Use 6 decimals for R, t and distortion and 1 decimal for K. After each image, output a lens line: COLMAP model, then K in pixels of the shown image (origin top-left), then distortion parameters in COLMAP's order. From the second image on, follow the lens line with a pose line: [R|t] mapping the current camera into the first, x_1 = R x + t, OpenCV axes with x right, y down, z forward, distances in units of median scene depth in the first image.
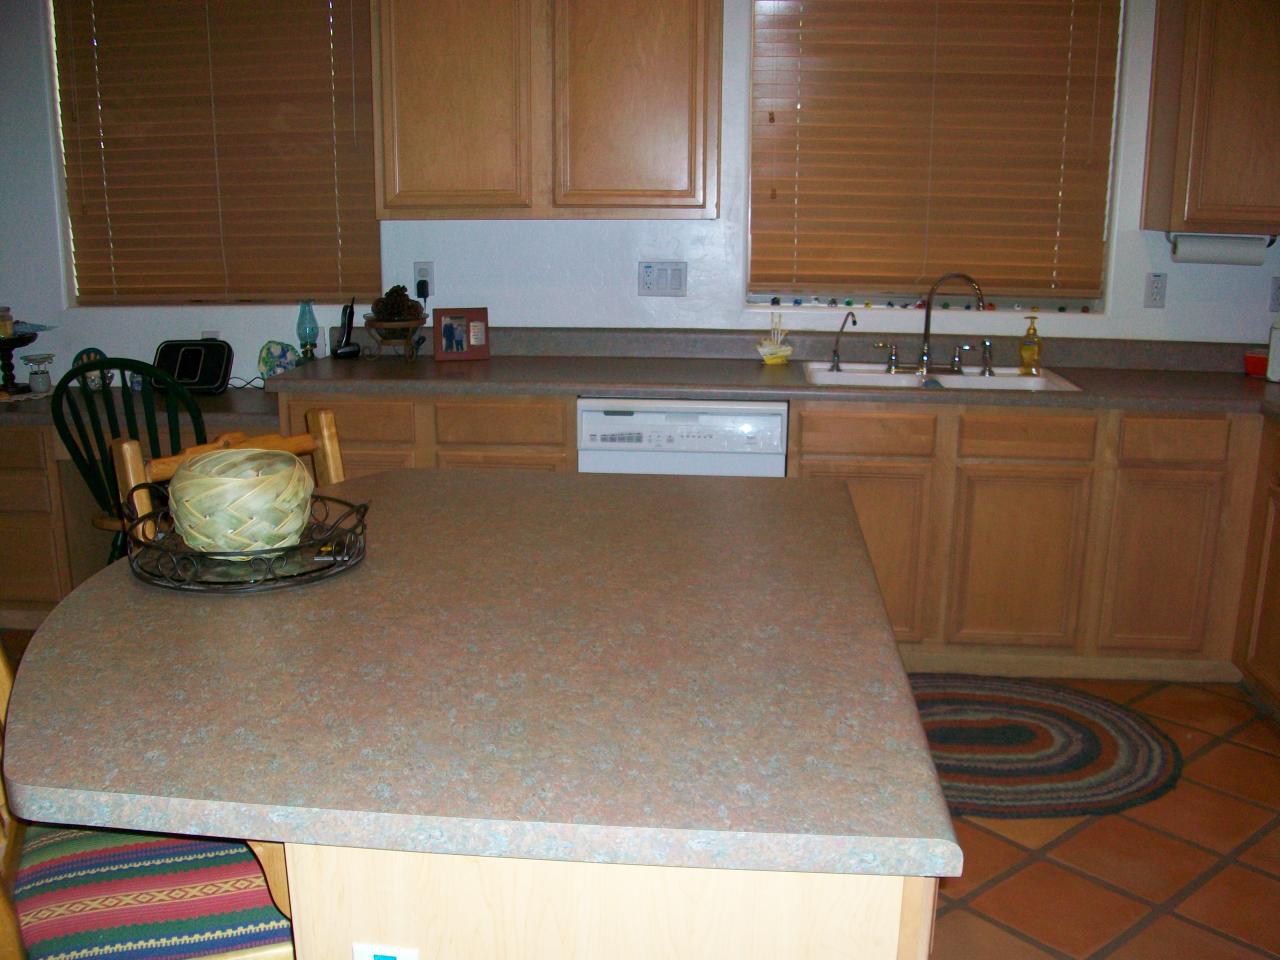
lens RADIAL K [[1272.9, 0, 640.0], [0, 1272.9, 480.0], [0, 0, 1]] dist [0.012170, 0.006567]
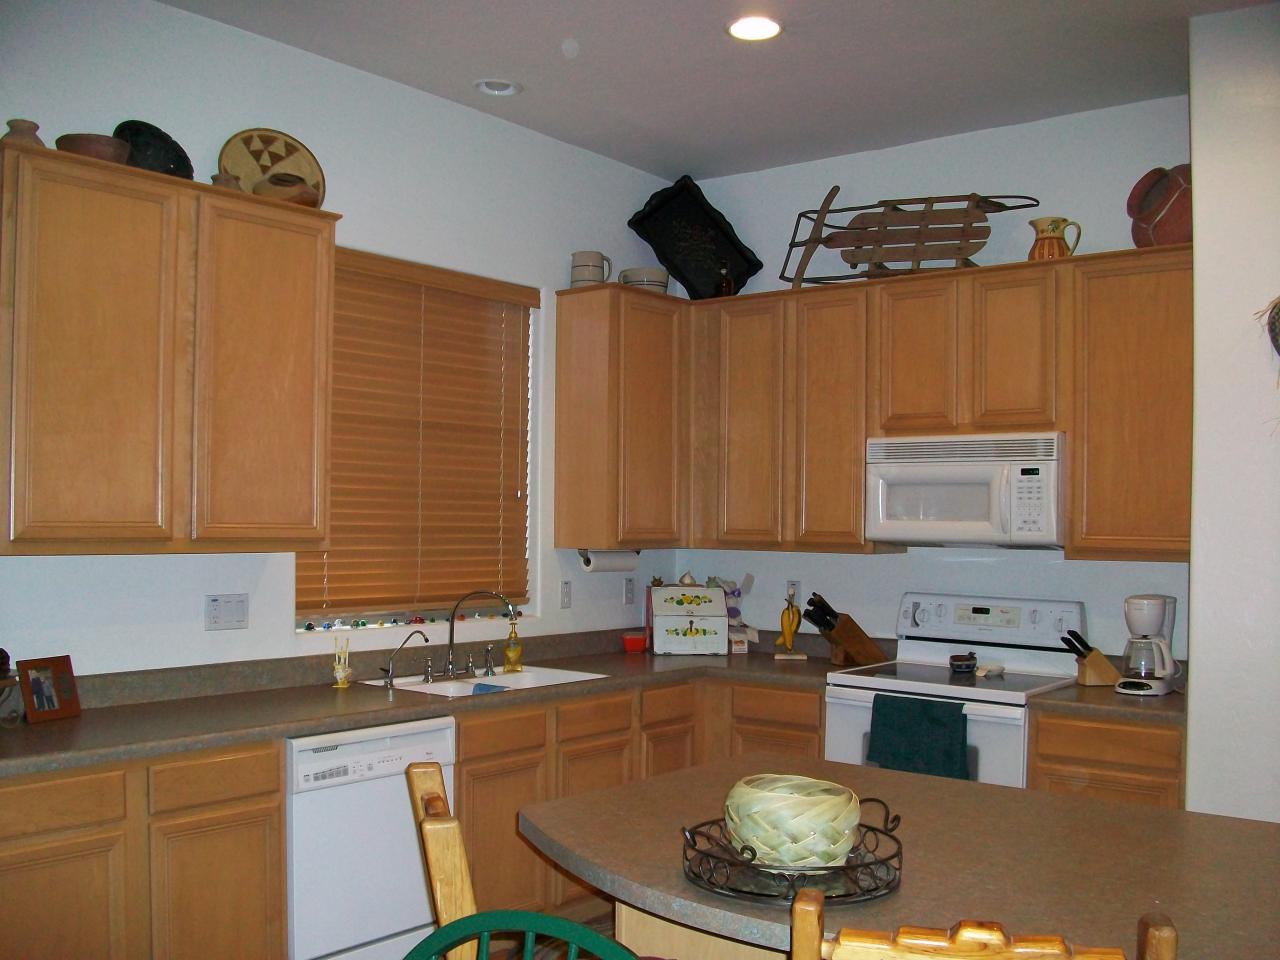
lens RADIAL K [[1246.4, 0, 640.0], [0, 1246.4, 480.0], [0, 0, 1]] dist [0.131085, -0.801192]
pose [[0.580575, 0.020379, 0.813951, -0.581881], [0.190248, 0.968618, -0.159952, -0.046759], [-0.791668, 0.247717, 0.558479, 0.216296]]
